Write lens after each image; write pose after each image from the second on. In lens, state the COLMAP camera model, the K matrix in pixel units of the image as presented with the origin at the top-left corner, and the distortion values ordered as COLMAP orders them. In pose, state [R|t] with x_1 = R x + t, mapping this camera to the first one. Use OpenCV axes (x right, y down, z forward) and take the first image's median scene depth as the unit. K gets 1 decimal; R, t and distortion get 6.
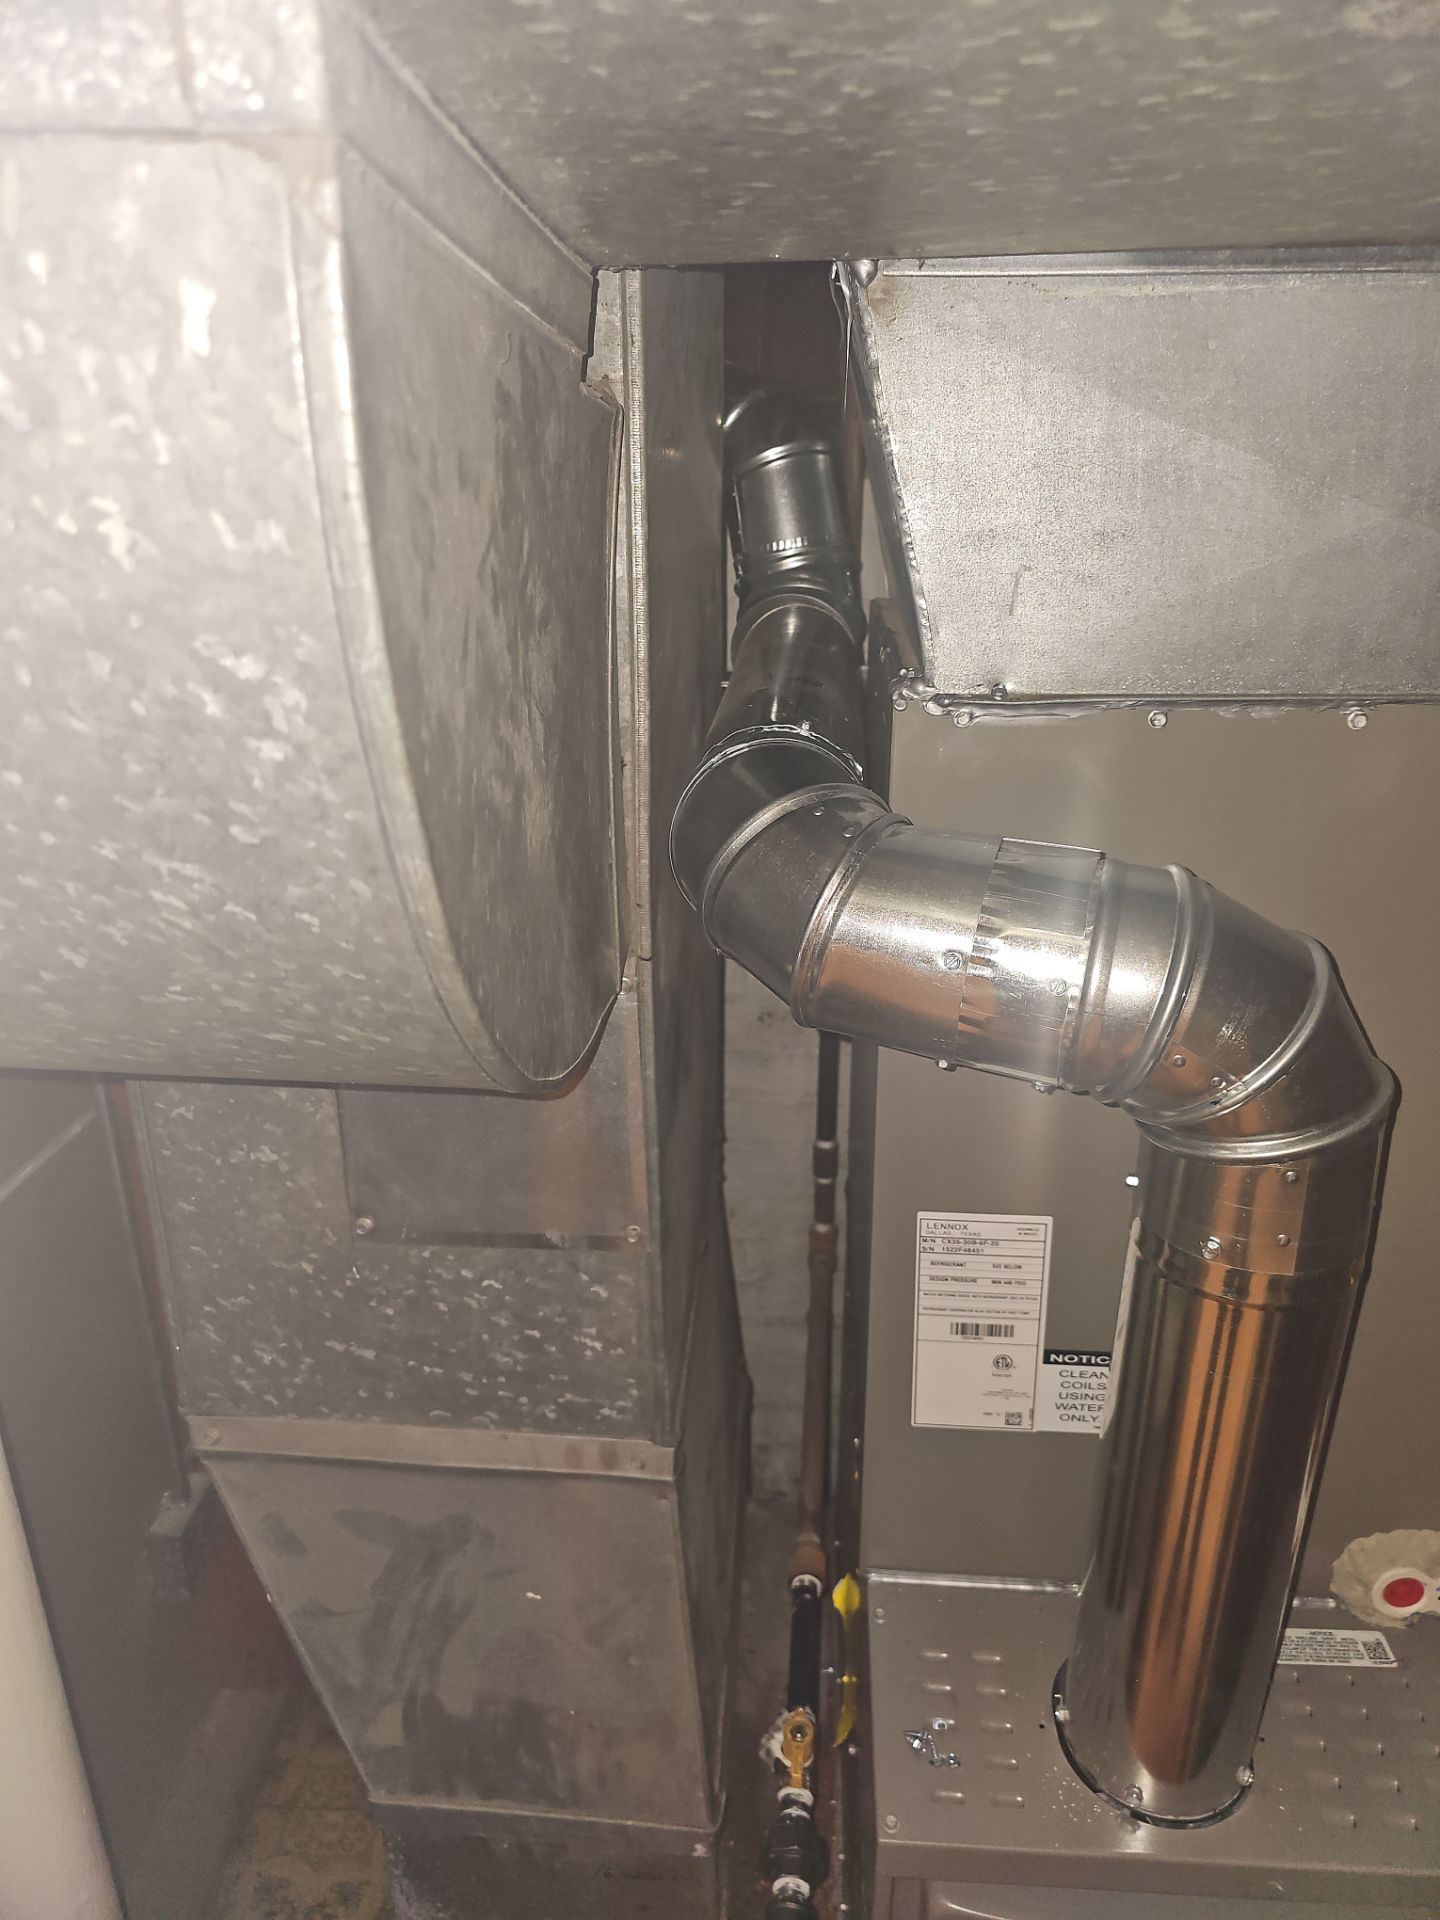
lens RADIAL K [[1251.1, 0, 720.0], [0, 1251.1, 960.0], [0, 0, 1]] dist [0.034833, -0.032139]
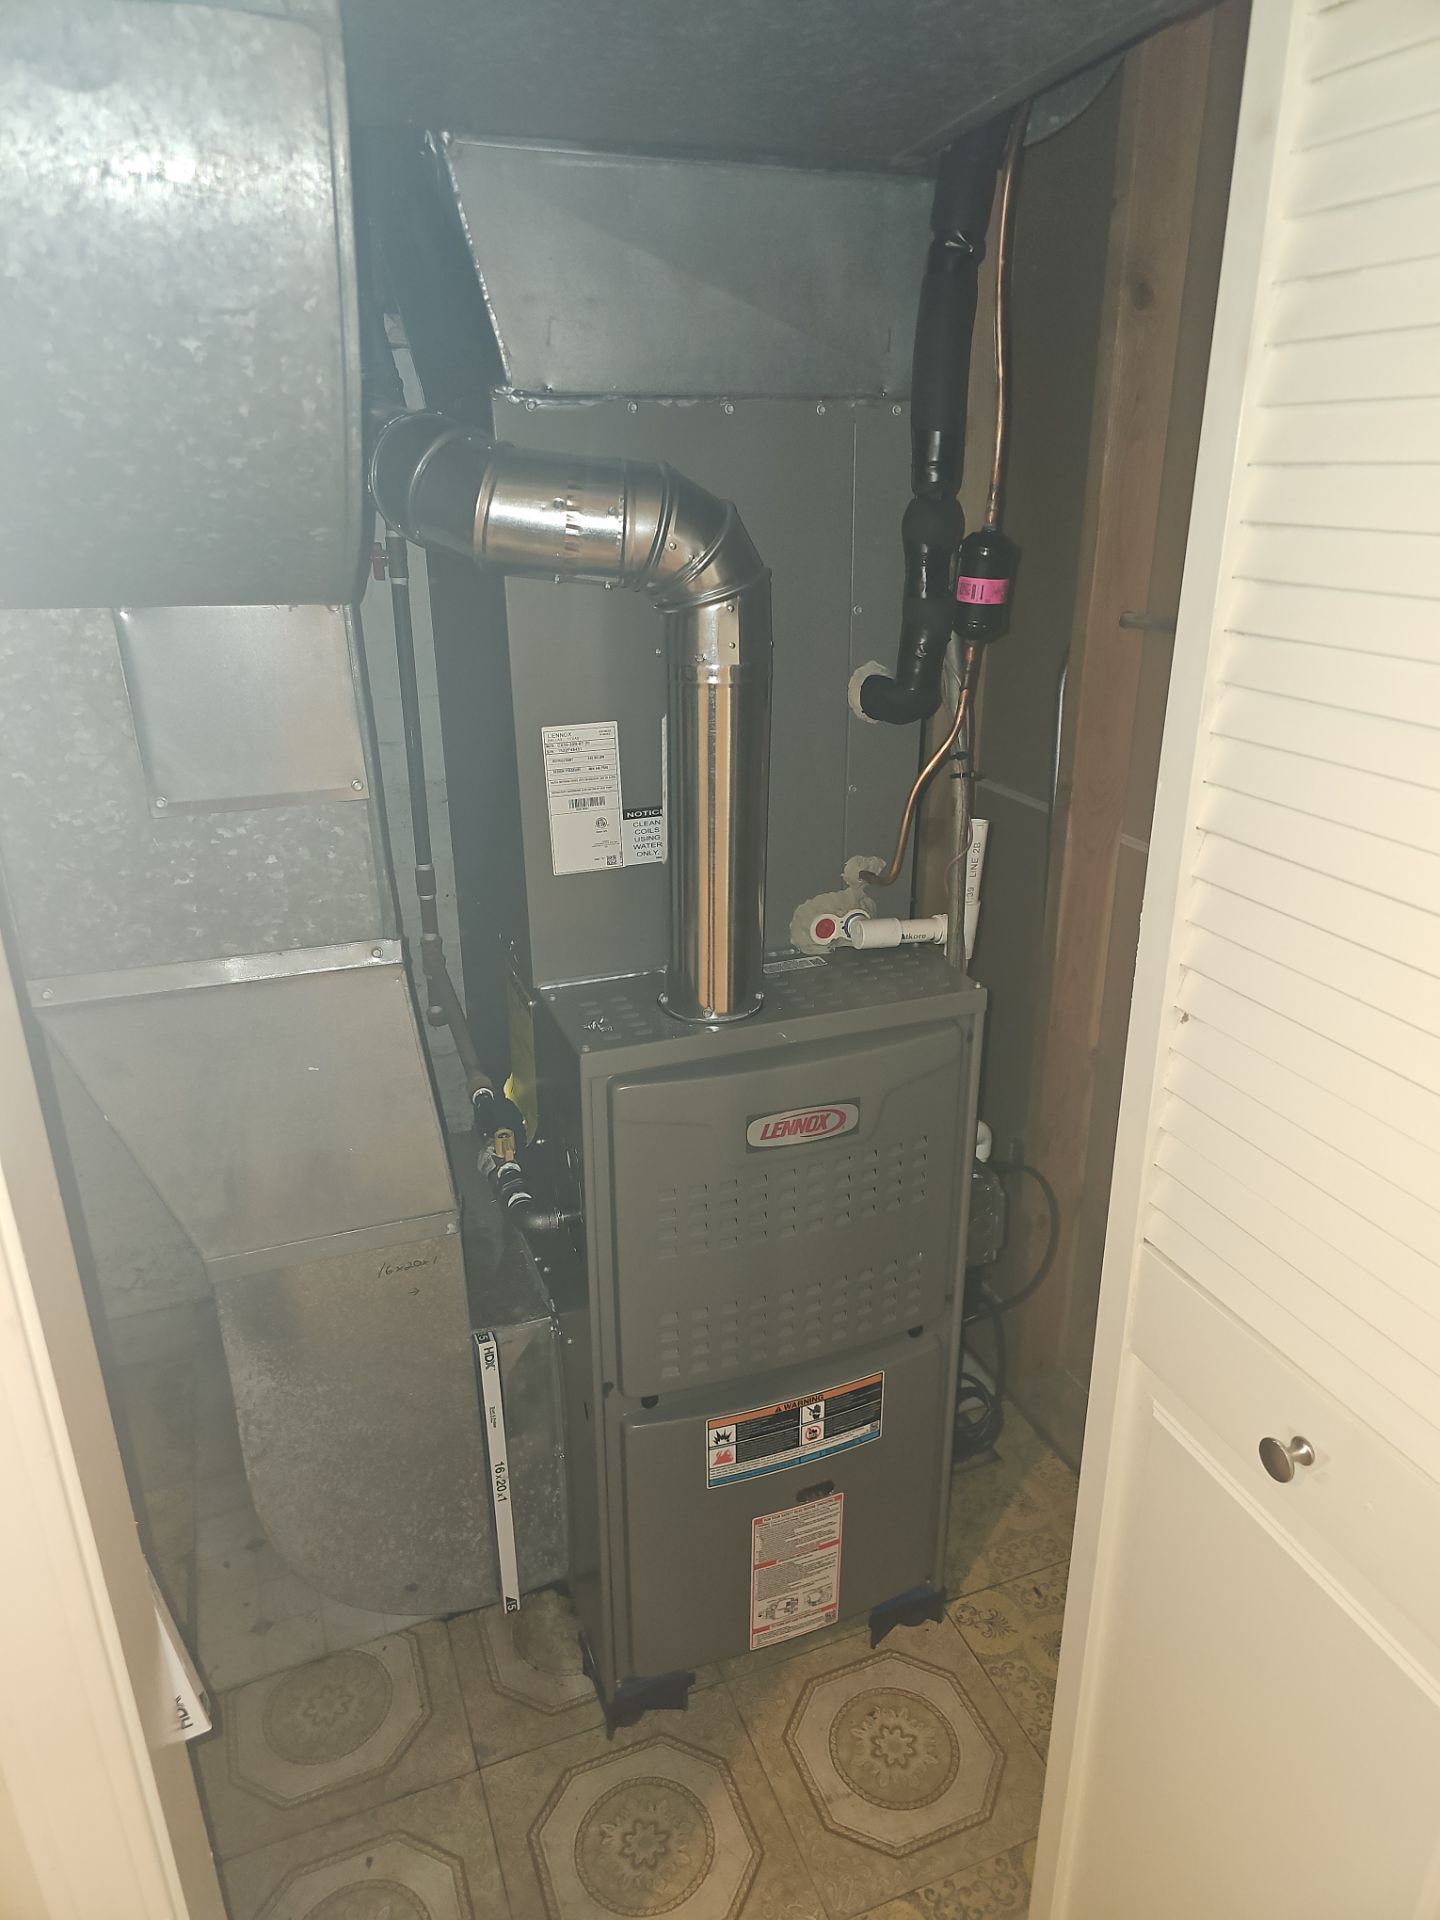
lens RADIAL K [[1251.1, 0, 720.0], [0, 1251.1, 960.0], [0, 0, 1]] dist [0.034833, -0.032139]
pose [[0.906104, -0.153605, 0.394183, -0.329195], [0.149299, 0.987909, 0.041776, 0.467388], [-0.395834, 0.020997, 0.918082, -0.617692]]
